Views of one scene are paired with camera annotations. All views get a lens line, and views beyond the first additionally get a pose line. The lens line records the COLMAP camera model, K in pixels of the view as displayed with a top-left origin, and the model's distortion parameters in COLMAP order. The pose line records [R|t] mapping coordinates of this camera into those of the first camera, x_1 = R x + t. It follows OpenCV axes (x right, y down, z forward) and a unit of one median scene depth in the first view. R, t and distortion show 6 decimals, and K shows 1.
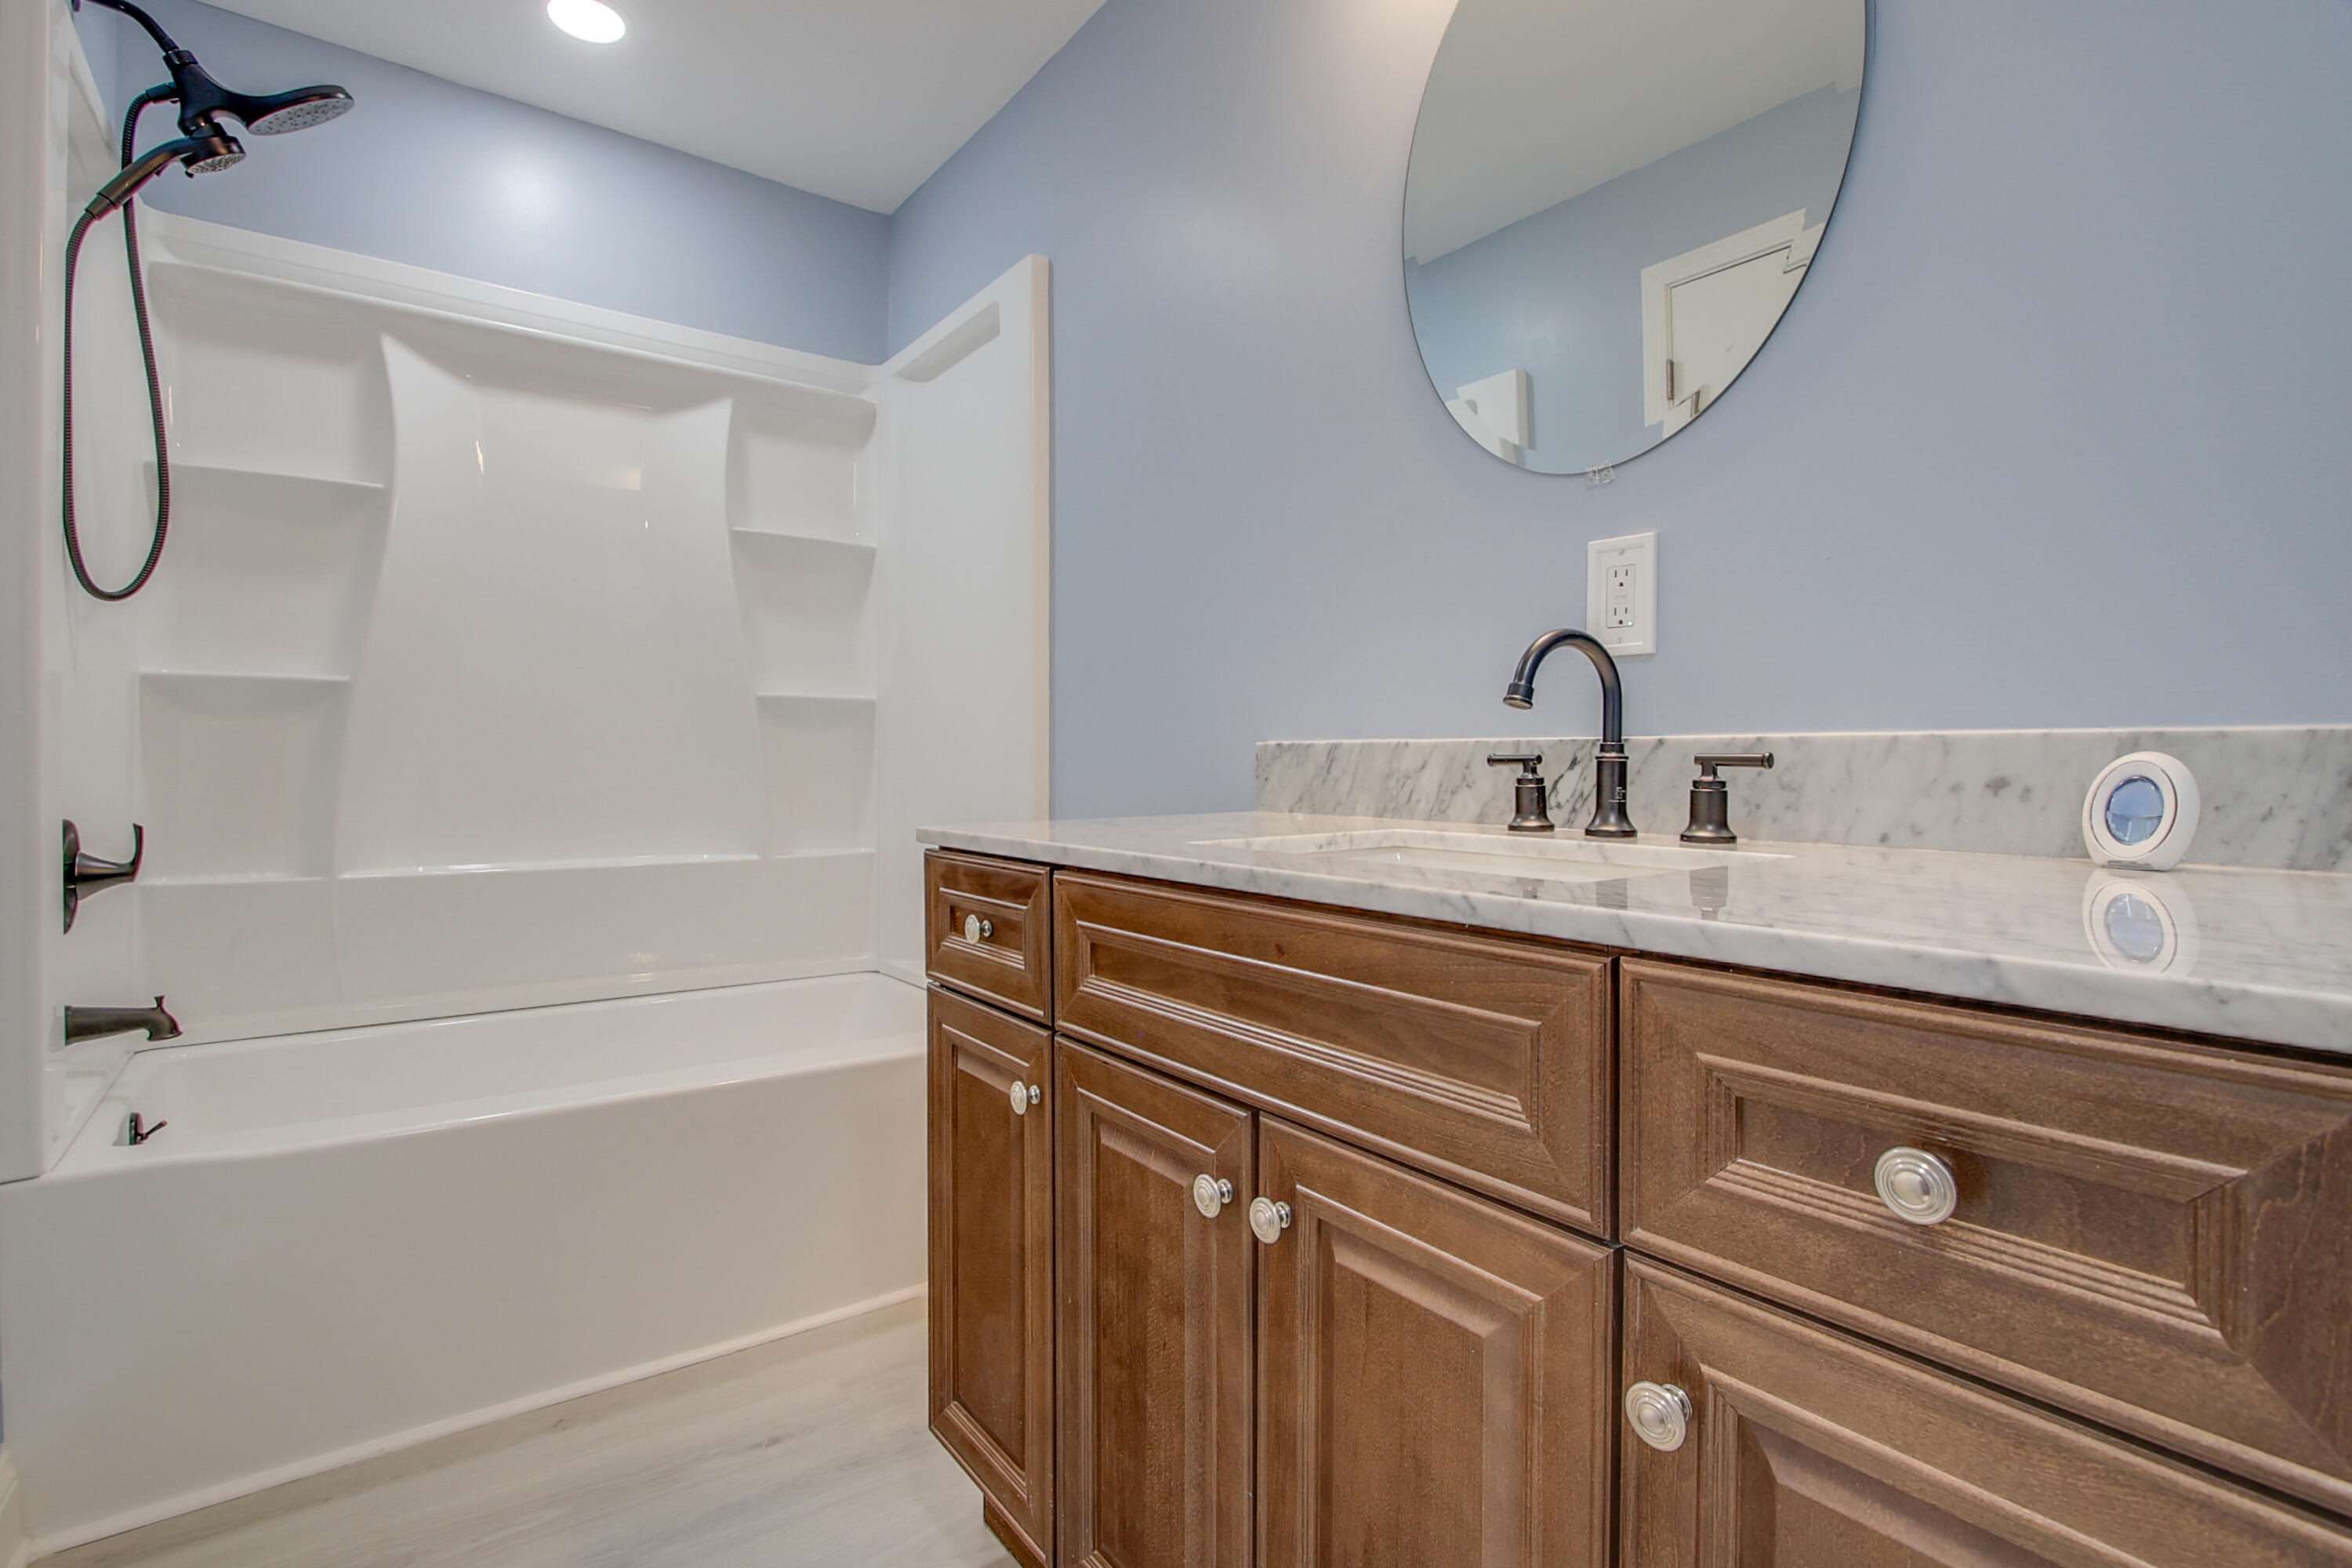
lens RADIAL K [[1119.0, 0, 1176.0], [0, 1119.0, 784.0], [0, 0, 1]] dist [-0.000148, -0.000010]
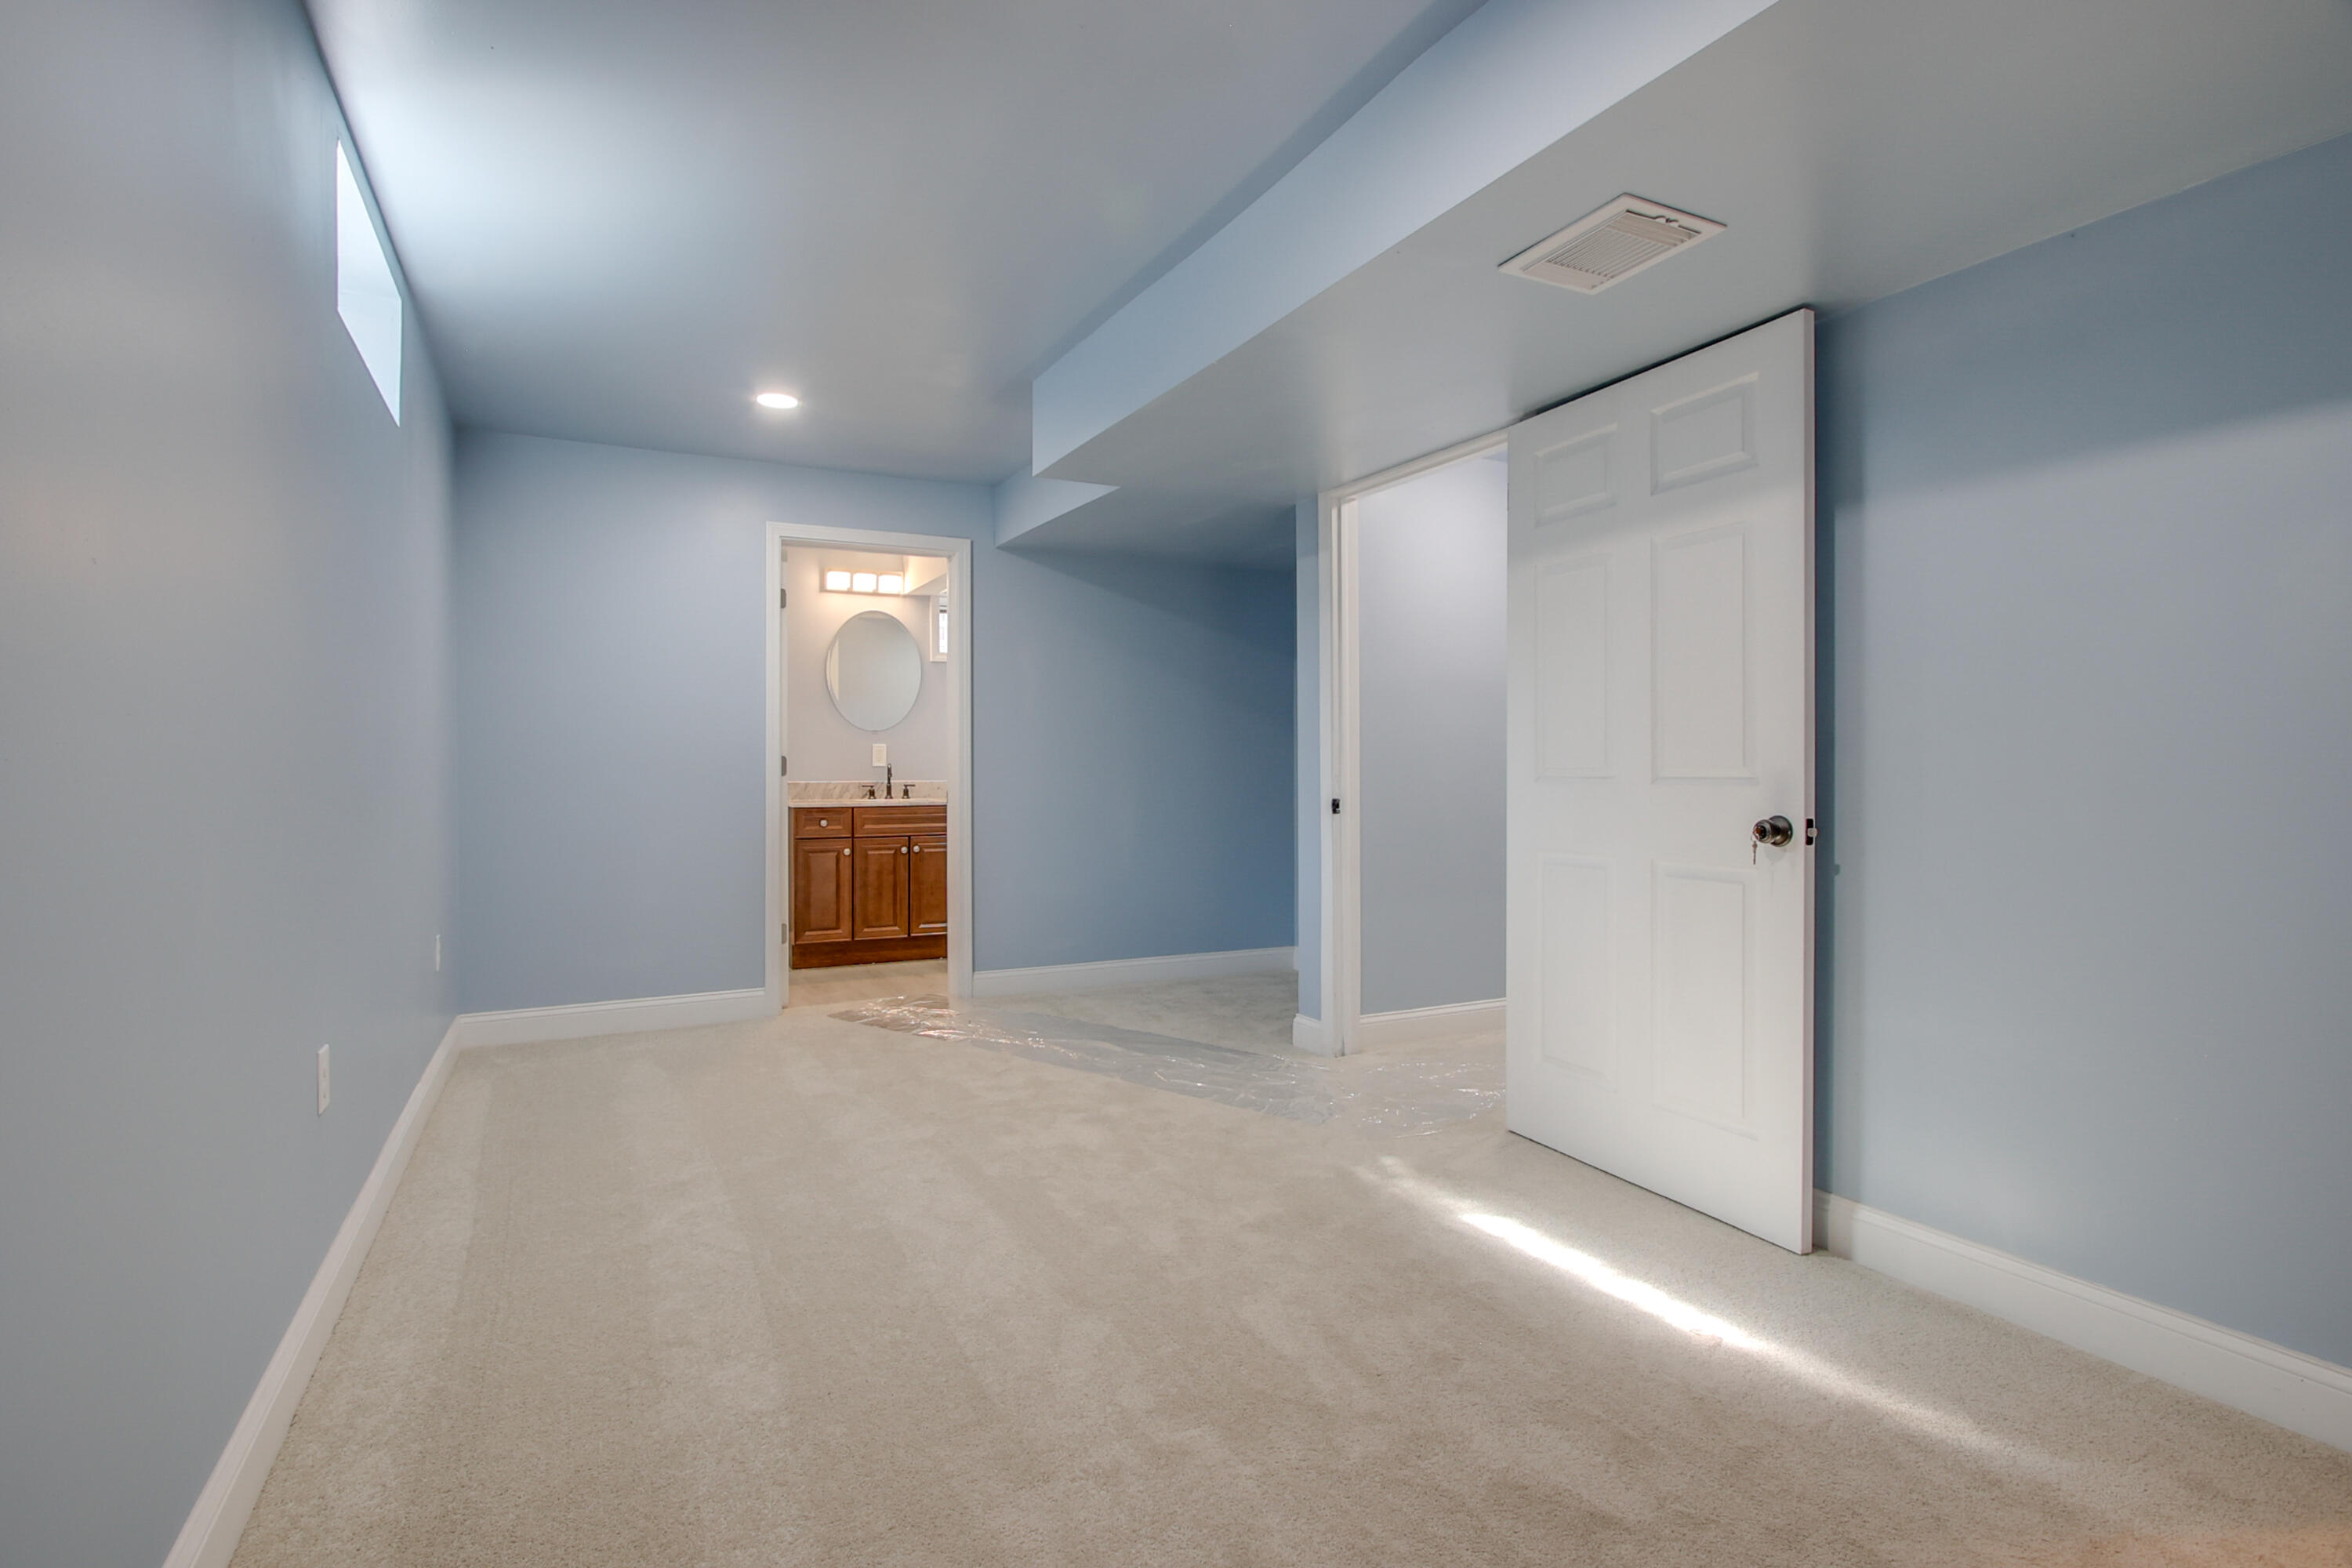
lens RADIAL K [[1119.0, 0, 1176.0], [0, 1119.0, 784.0], [0, 0, 1]] dist [-0.000148, -0.000010]
pose [[0.158466, -0.008911, 0.987324, -5.099041], [0.019371, 0.999795, 0.005915, -0.034386], [-0.987174, 0.018188, 0.158606, -1.369076]]
